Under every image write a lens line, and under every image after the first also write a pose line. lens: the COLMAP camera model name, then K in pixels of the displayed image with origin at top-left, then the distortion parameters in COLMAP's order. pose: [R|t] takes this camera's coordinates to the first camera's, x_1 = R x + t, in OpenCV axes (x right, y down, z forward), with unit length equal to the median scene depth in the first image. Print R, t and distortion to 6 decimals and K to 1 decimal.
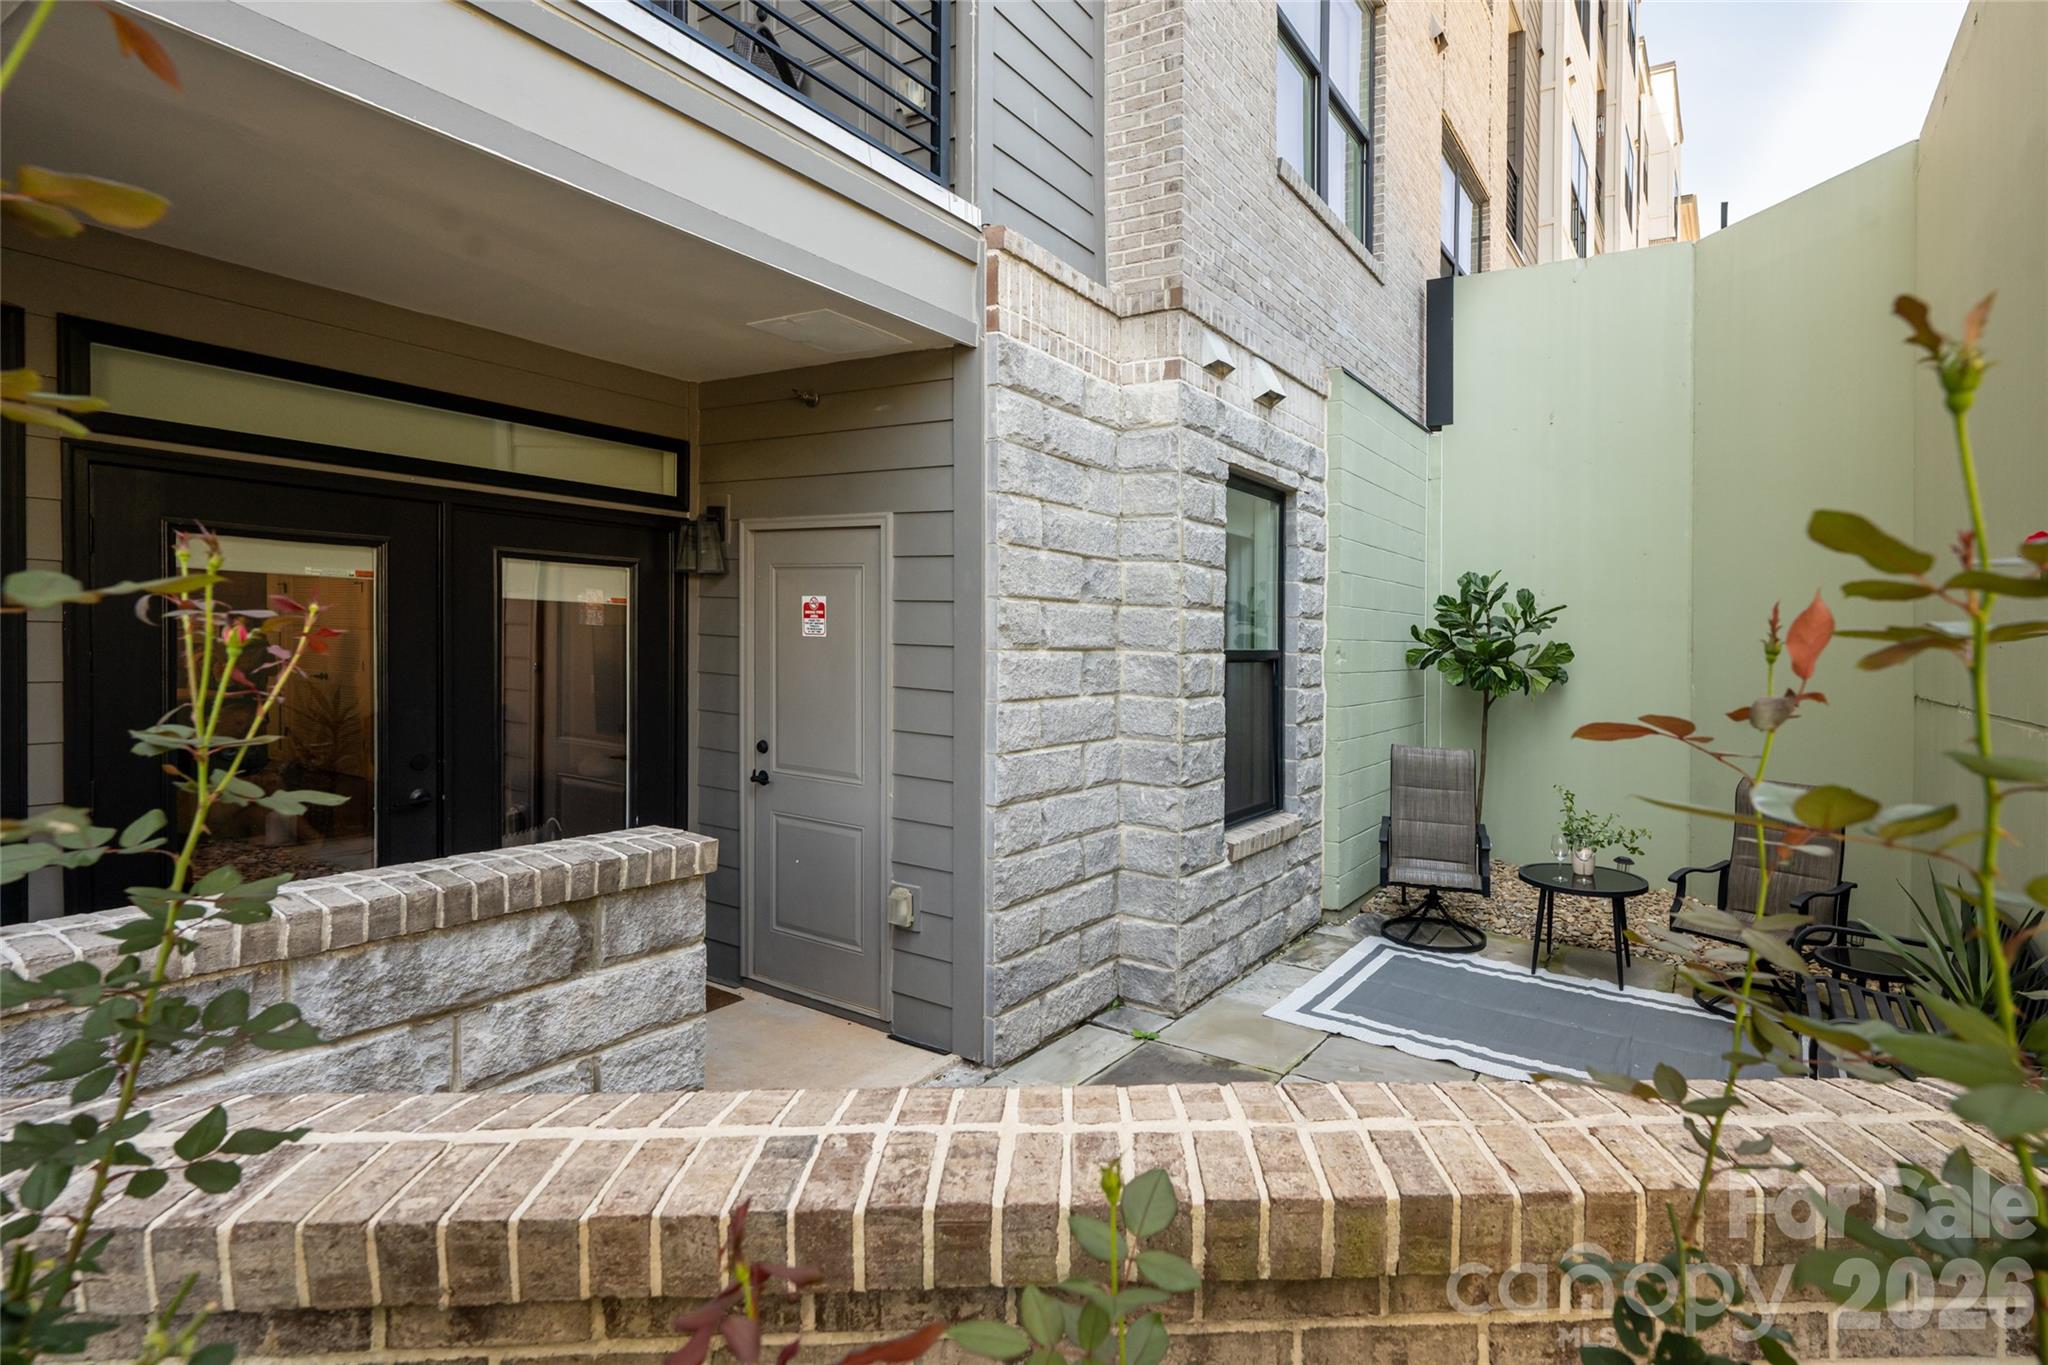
lens RADIAL K [[1006.2, 0, 1121.1], [0, 1006.2, 612.1], [0, 0, 1]] dist [0.002313, 0.000295]
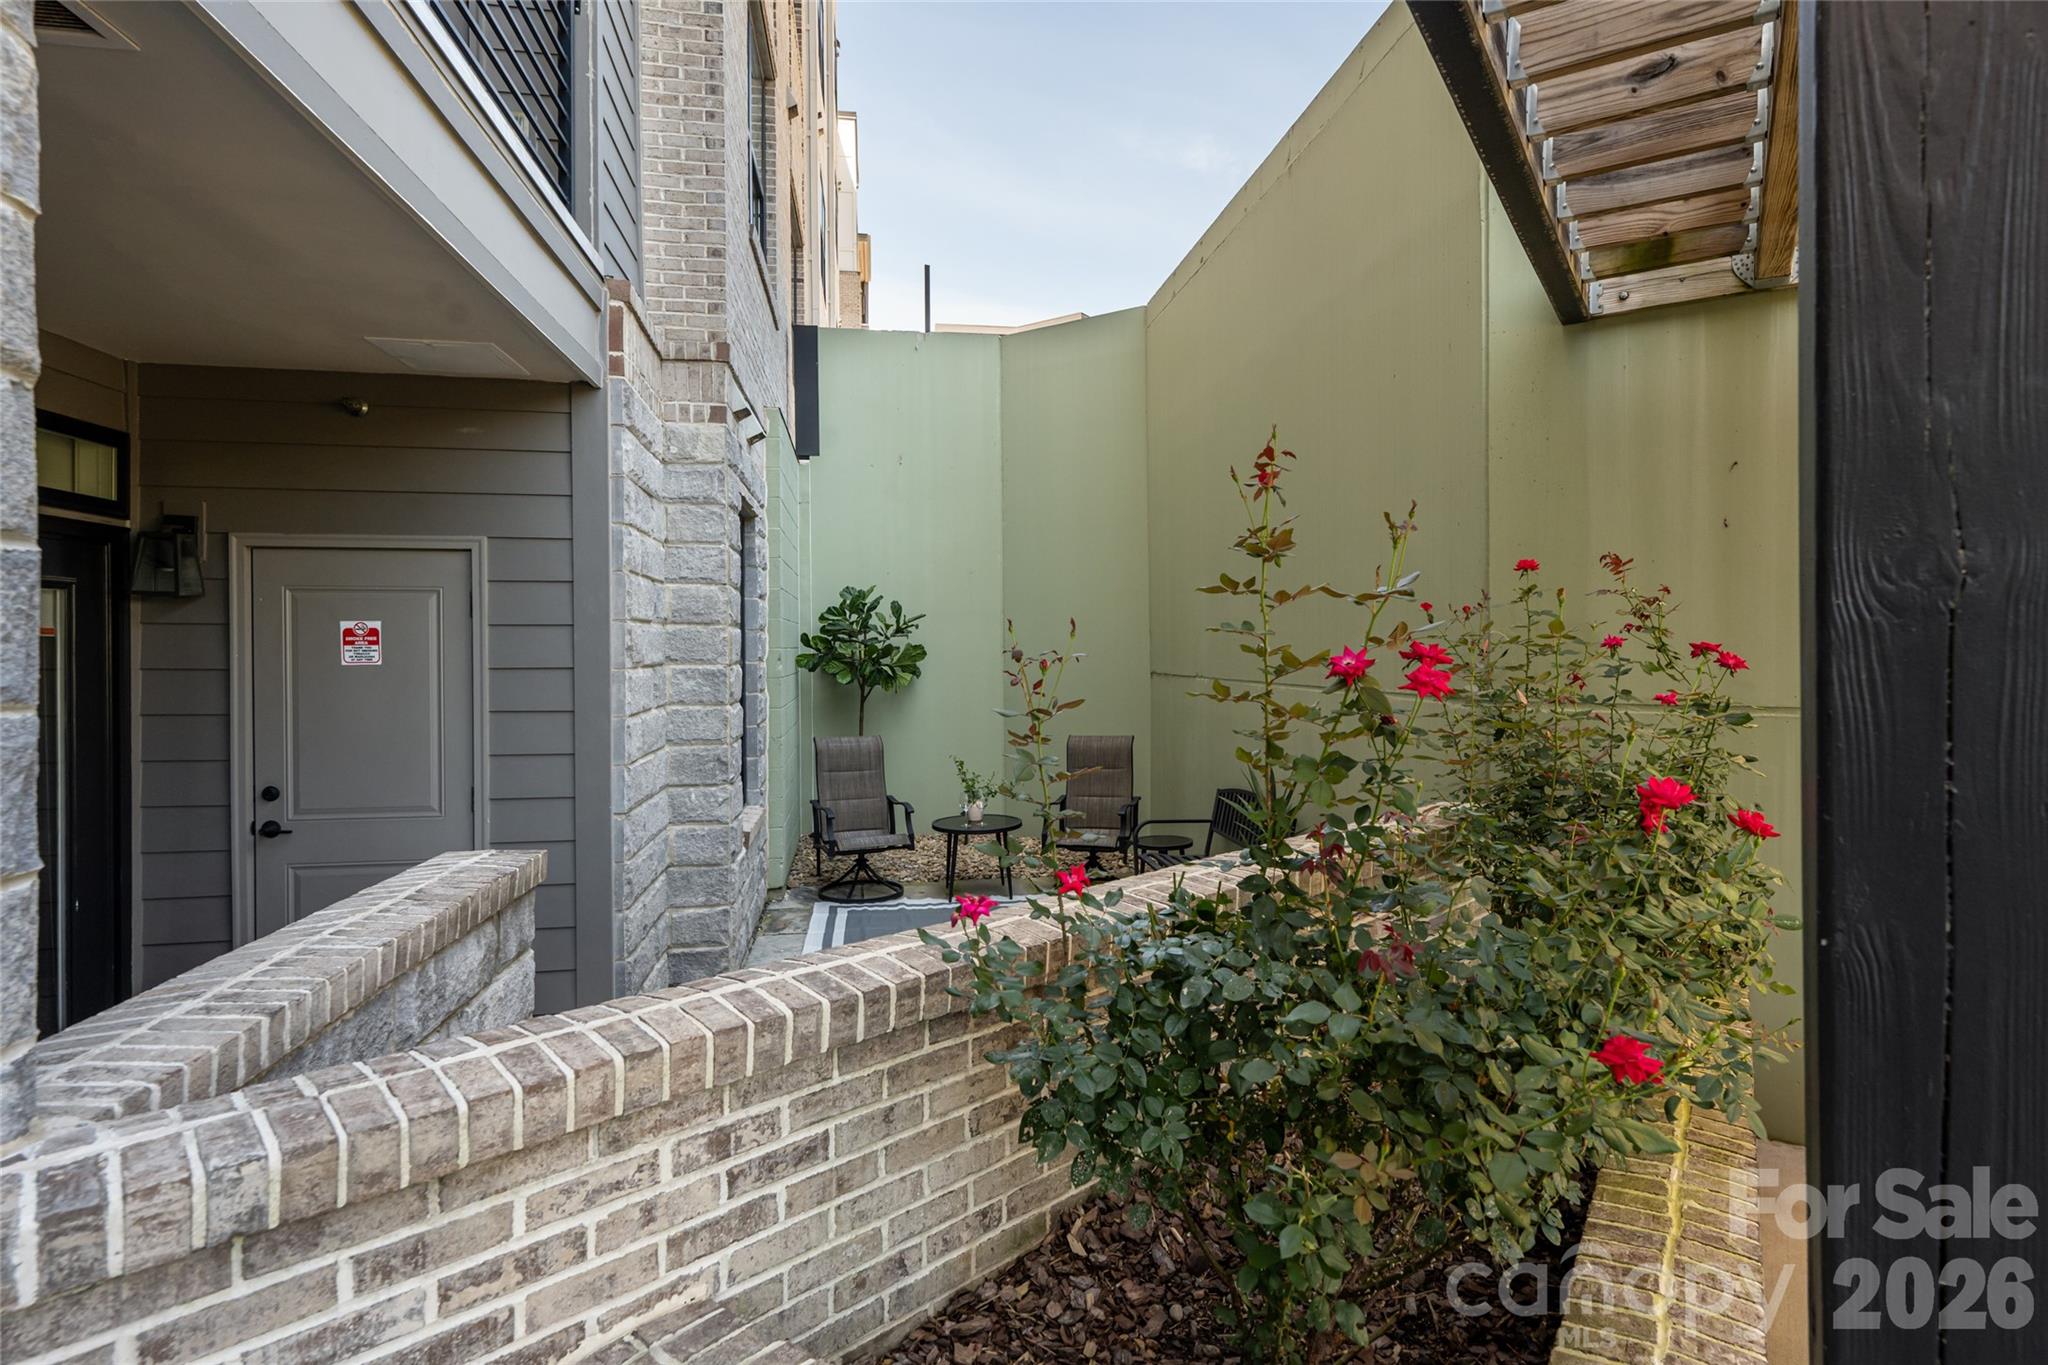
lens RADIAL K [[1083.1, 0, 1039.6], [0, 1083.1, 602.6], [0, 0, 1]] dist [0.001756, 0.000532]
pose [[0.760488, -0.007559, 0.649308, -0.459637], [0.013730, 0.999896, -0.004440, -0.019225], [-0.649207, 0.012292, 0.760512, -0.154042]]
